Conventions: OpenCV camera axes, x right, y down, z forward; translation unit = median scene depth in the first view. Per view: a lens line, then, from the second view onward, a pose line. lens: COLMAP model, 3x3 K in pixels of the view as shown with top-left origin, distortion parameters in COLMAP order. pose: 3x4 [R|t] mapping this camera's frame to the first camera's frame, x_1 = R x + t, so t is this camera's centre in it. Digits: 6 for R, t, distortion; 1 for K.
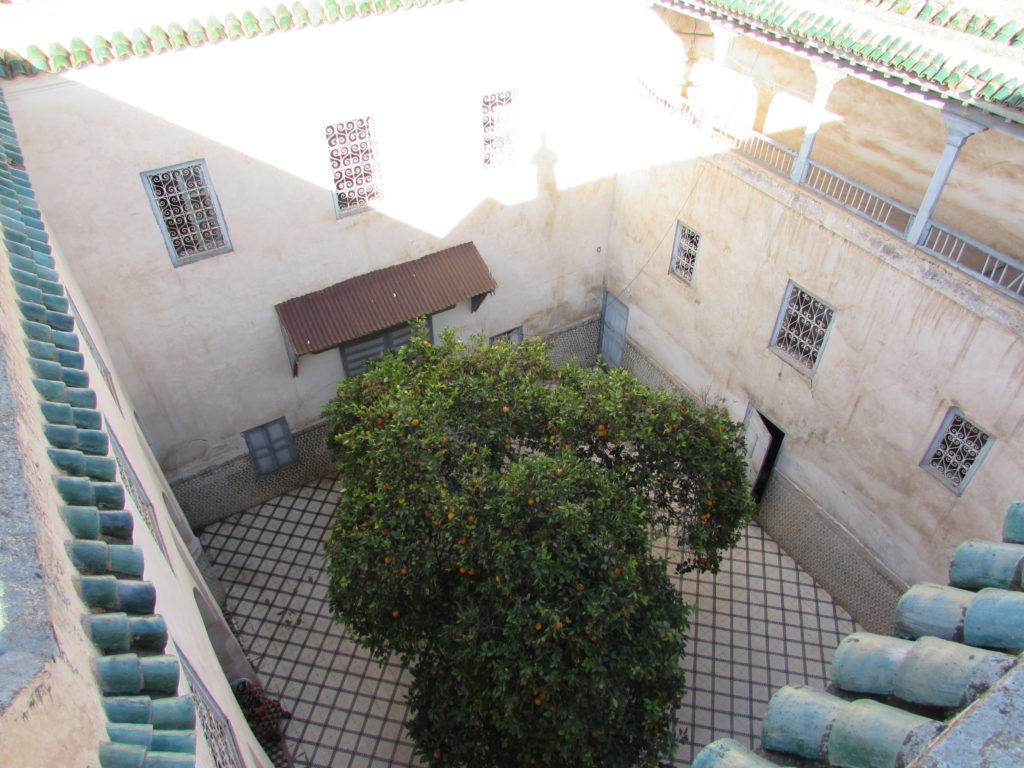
lens RADIAL K [[718.3, 0, 513.3], [0, 718.3, 383.3], [0, 0, 1]] dist [-0.054020, 0.022363]
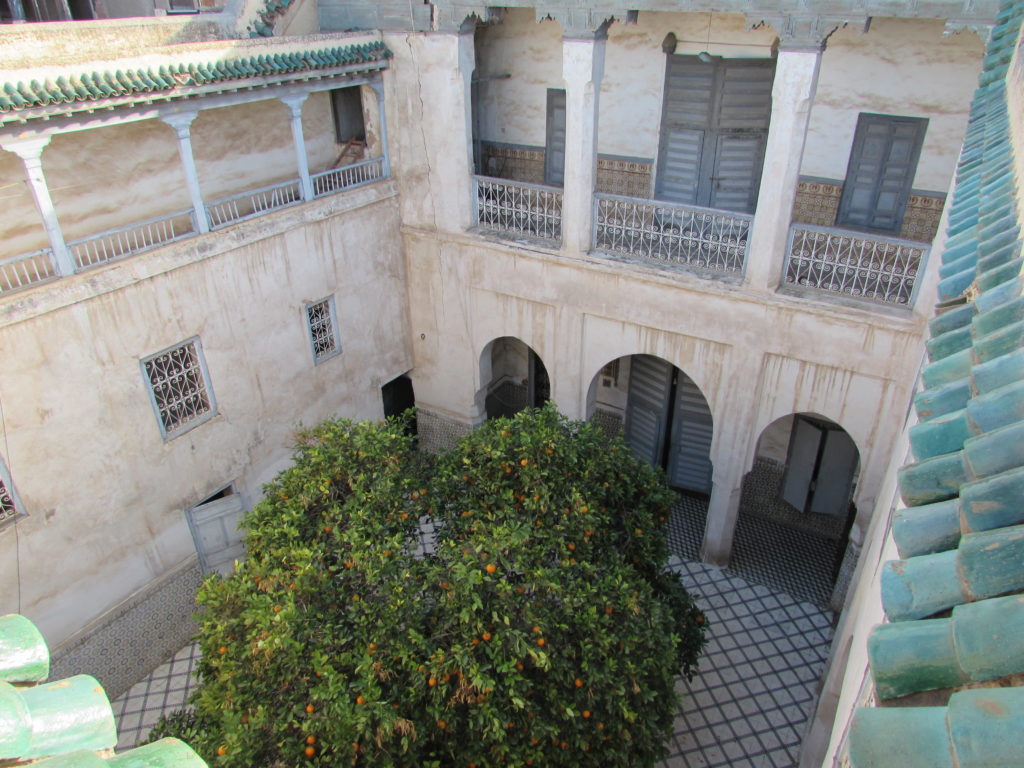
lens RADIAL K [[718.3, 0, 514.2], [0, 718.3, 382.4], [0, 0, 1]] dist [-0.054020, 0.022363]
pose [[-0.442206, -0.435647, 0.784006, -0.576183], [0.607173, 0.497965, 0.619170, -0.434141], [-0.660147, 0.749828, 0.044310, 0.732239]]
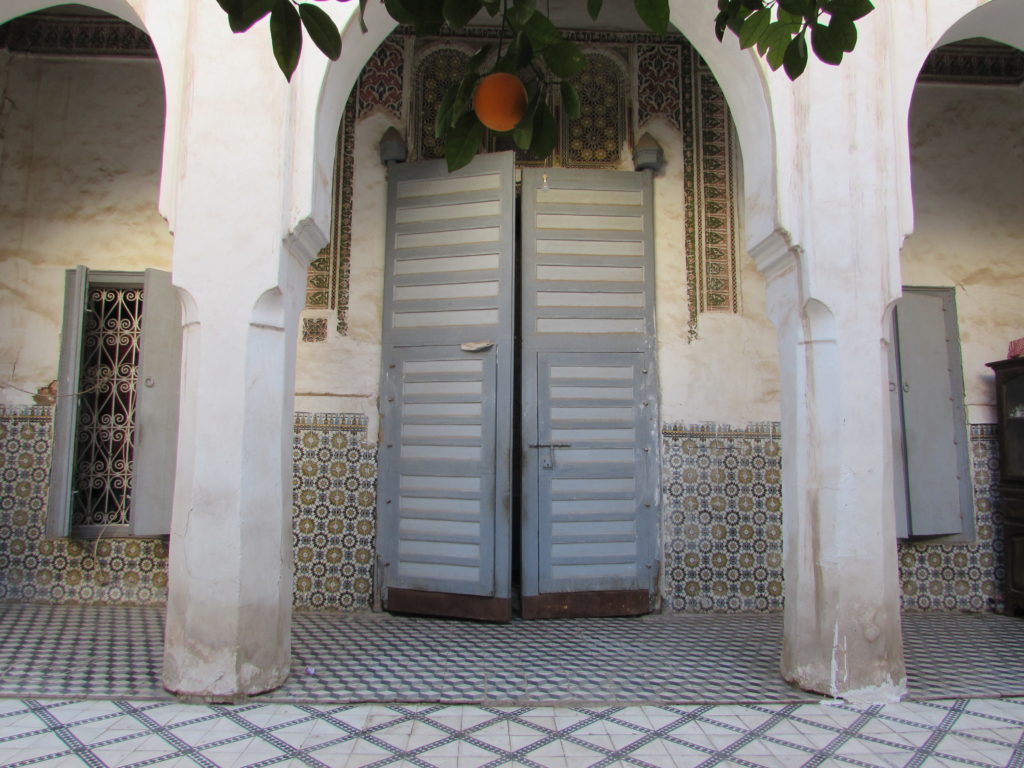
lens RADIAL K [[718.3, 0, 515.1], [0, 718.3, 379.8], [0, 0, 1]] dist [-0.054020, 0.022363]
pose [[-0.860867, 0.050526, 0.506316, 0.107040], [0.334872, 0.805449, 0.488991, 0.422210], [-0.383105, 0.590507, -0.710304, 1.014685]]
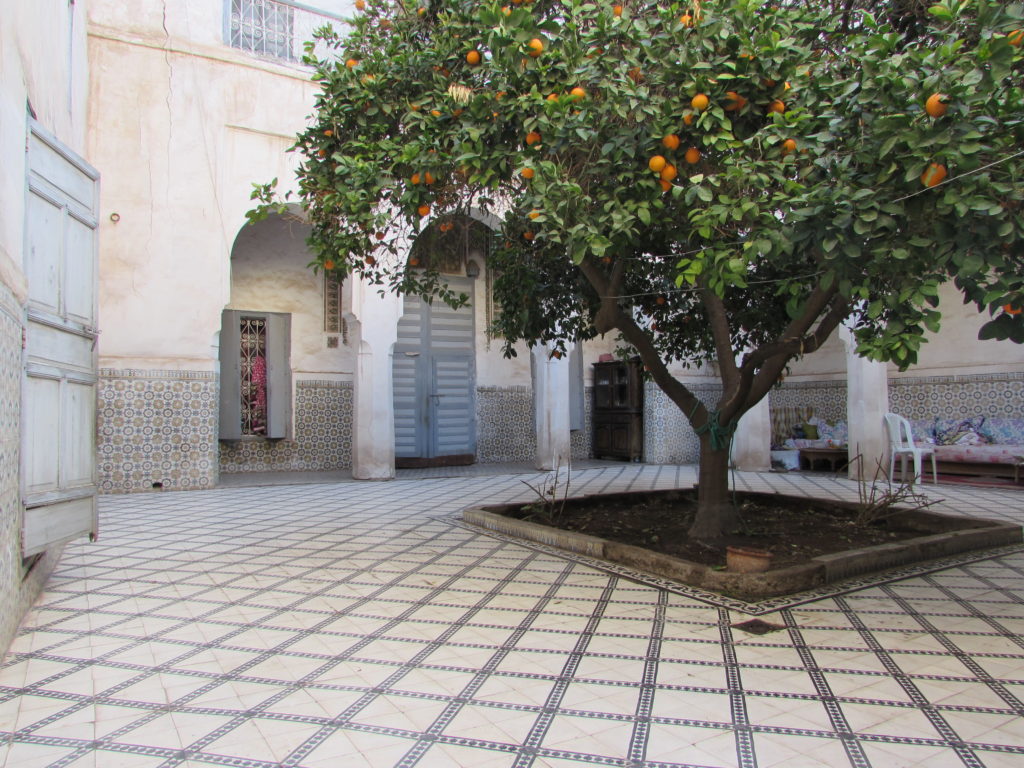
lens RADIAL K [[718.3, 0, 512.6], [0, 718.3, 392.5], [0, 0, 1]] dist [-0.054020, 0.022363]
pose [[-0.999638, 0.012463, 0.023847, 0.190526], [0.024920, 0.763101, 0.645799, -0.064542], [-0.010149, 0.646160, -0.763135, 1.589358]]
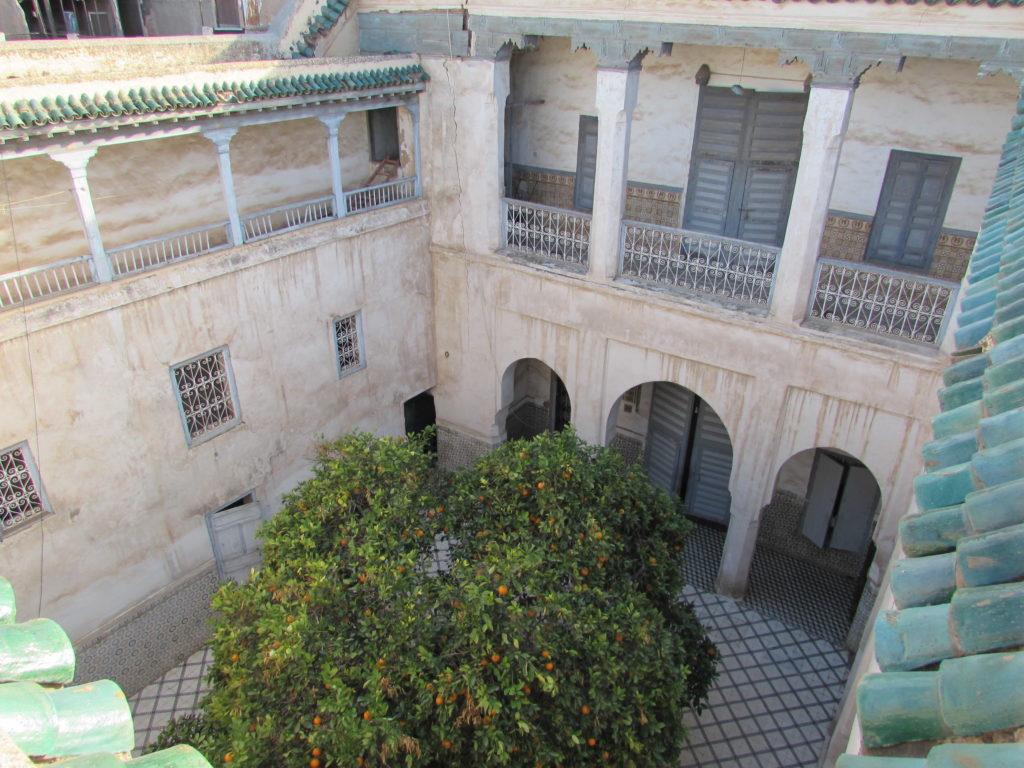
lens RADIAL K [[718.3, 0, 513.2], [0, 718.3, 381.9], [0, 0, 1]] dist [-0.054020, 0.022363]
pose [[-0.397038, -0.432217, 0.809660, -0.580684], [0.604700, 0.540440, 0.585032, -0.438959], [-0.690434, 0.721881, 0.046787, 0.727500]]
